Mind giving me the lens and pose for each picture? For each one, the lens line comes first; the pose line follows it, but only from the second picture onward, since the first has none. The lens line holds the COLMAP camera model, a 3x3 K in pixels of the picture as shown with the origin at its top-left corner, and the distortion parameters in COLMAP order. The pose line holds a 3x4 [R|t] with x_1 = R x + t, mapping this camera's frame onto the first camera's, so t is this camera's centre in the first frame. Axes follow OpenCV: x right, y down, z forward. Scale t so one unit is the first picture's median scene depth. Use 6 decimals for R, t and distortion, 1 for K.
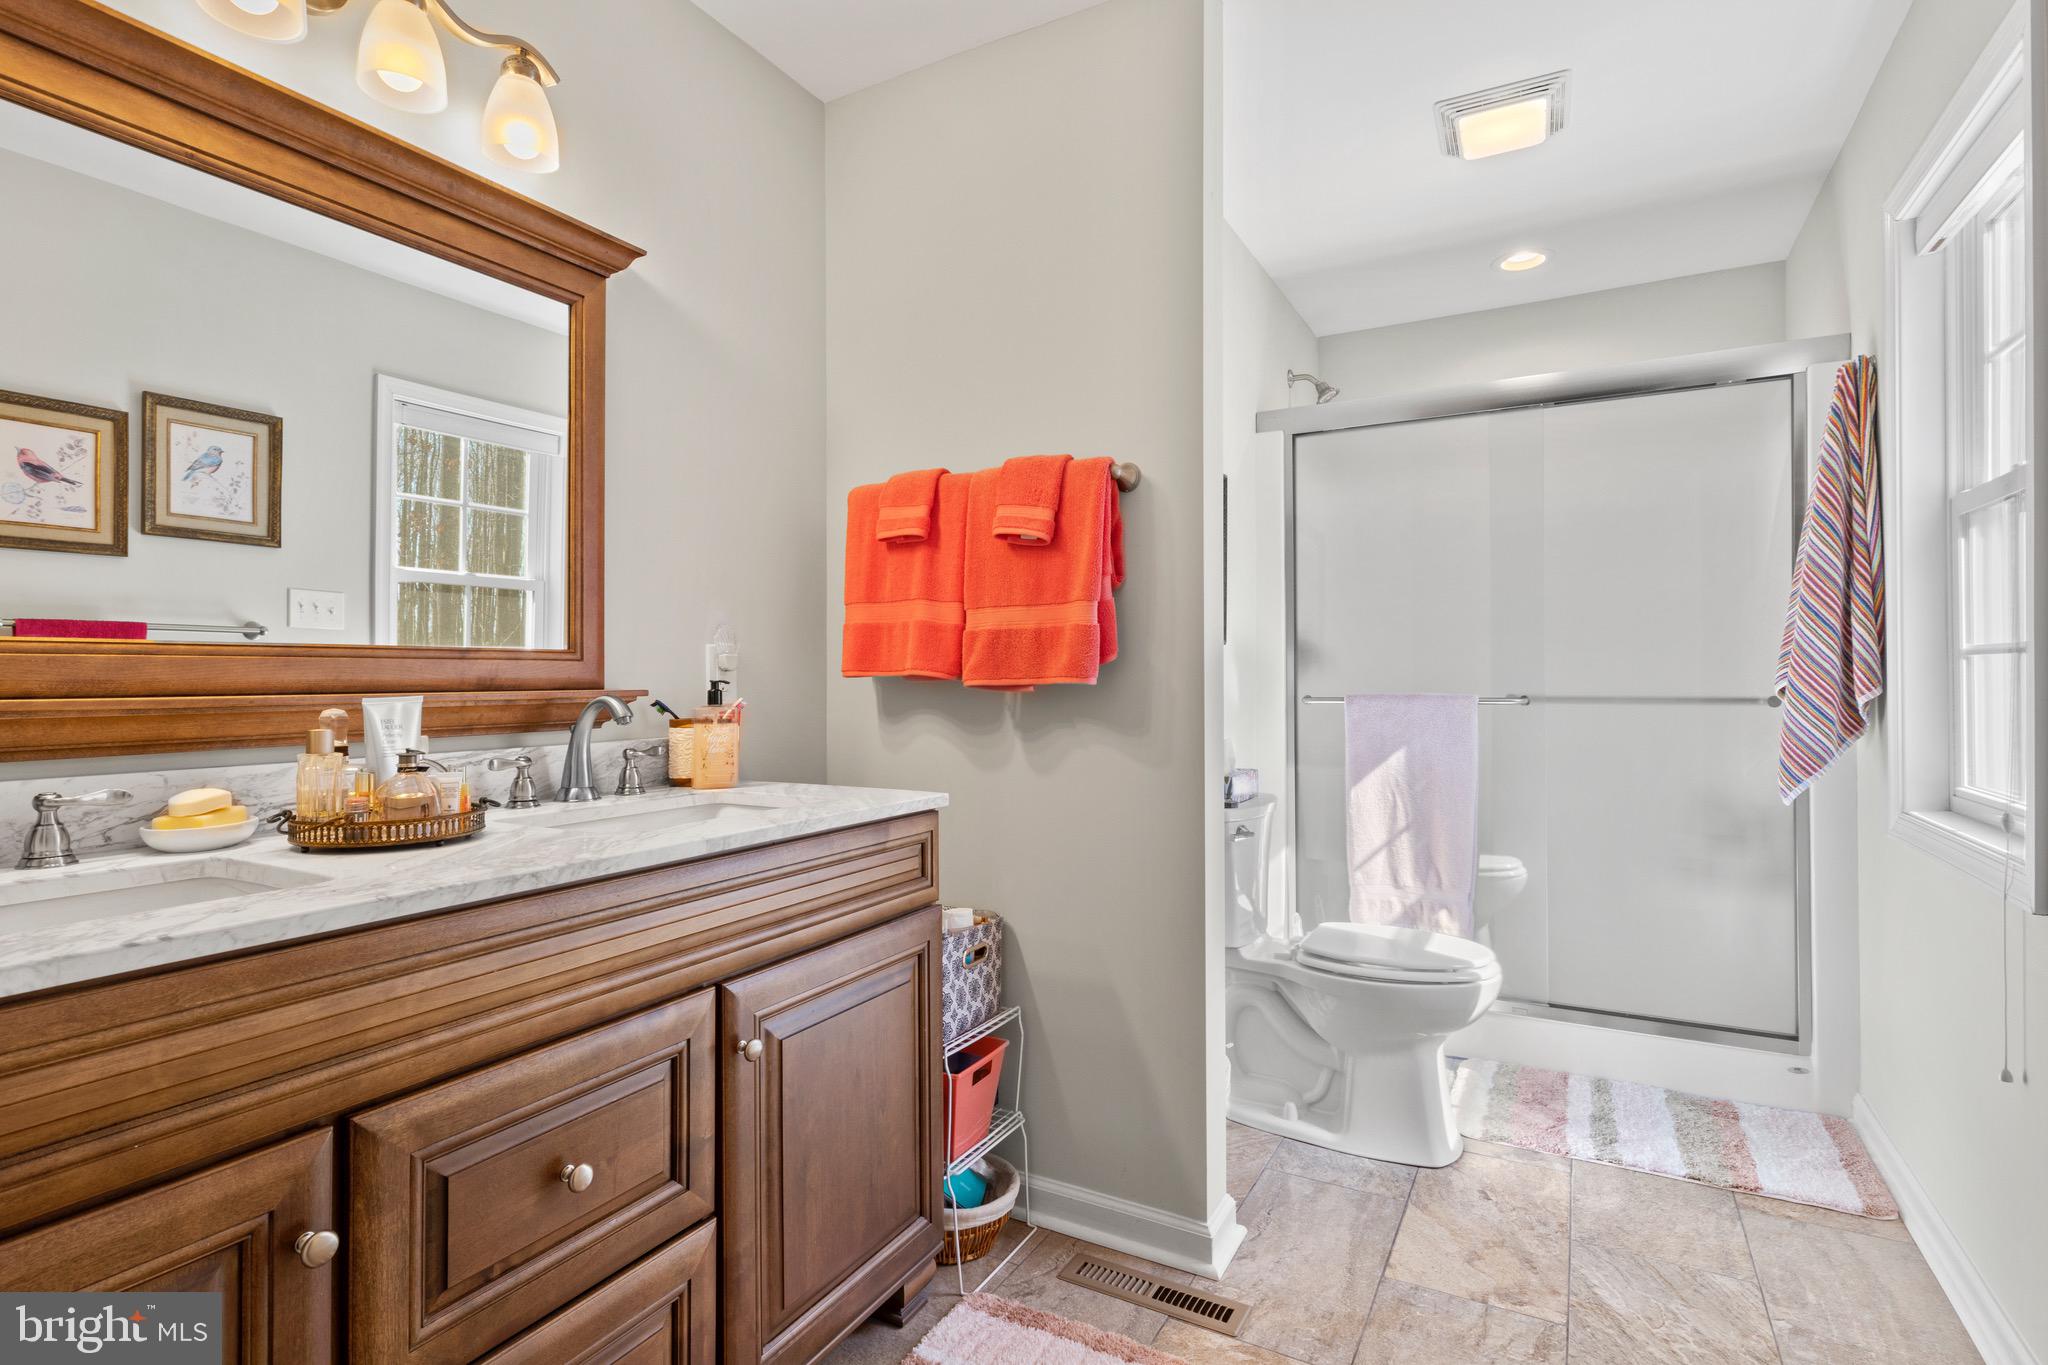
lens RADIAL K [[1019.8, 0, 1020.3], [0, 1019.8, 670.7], [0, 0, 1]] dist [-0.000497, 0.000231]
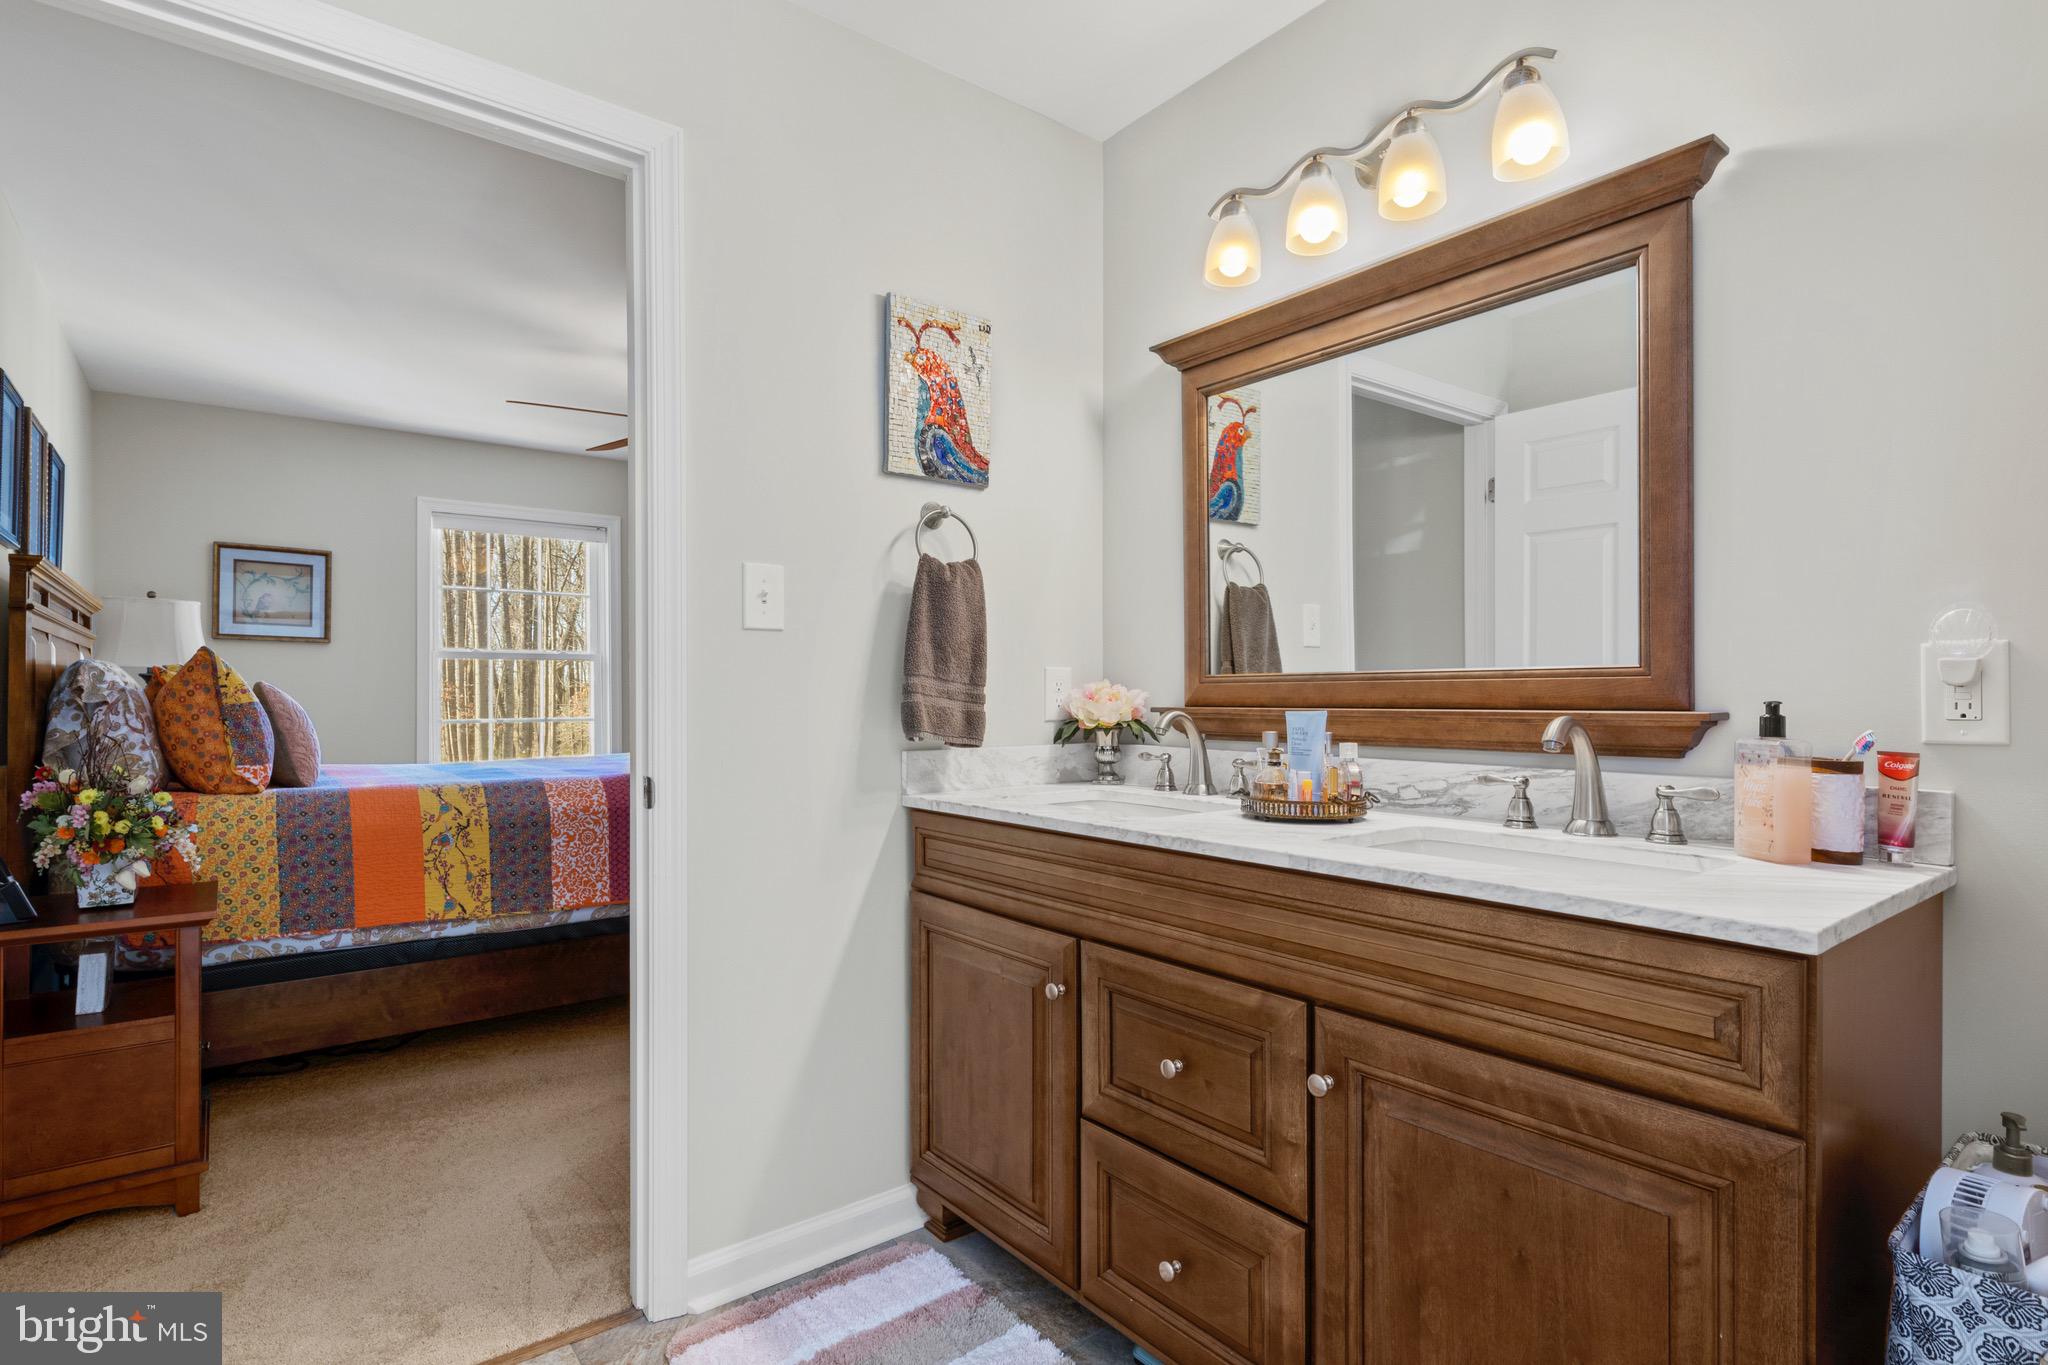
lens RADIAL K [[1019.8, 0, 1020.8], [0, 1019.8, 690.2], [0, 0, 1]] dist [-0.000497, 0.000231]
pose [[-0.391777, 0.004607, -0.920049, 0.747598], [0.010478, 0.999945, 0.000545, -0.005748], [0.920000, -0.009427, -0.391804, 1.140568]]
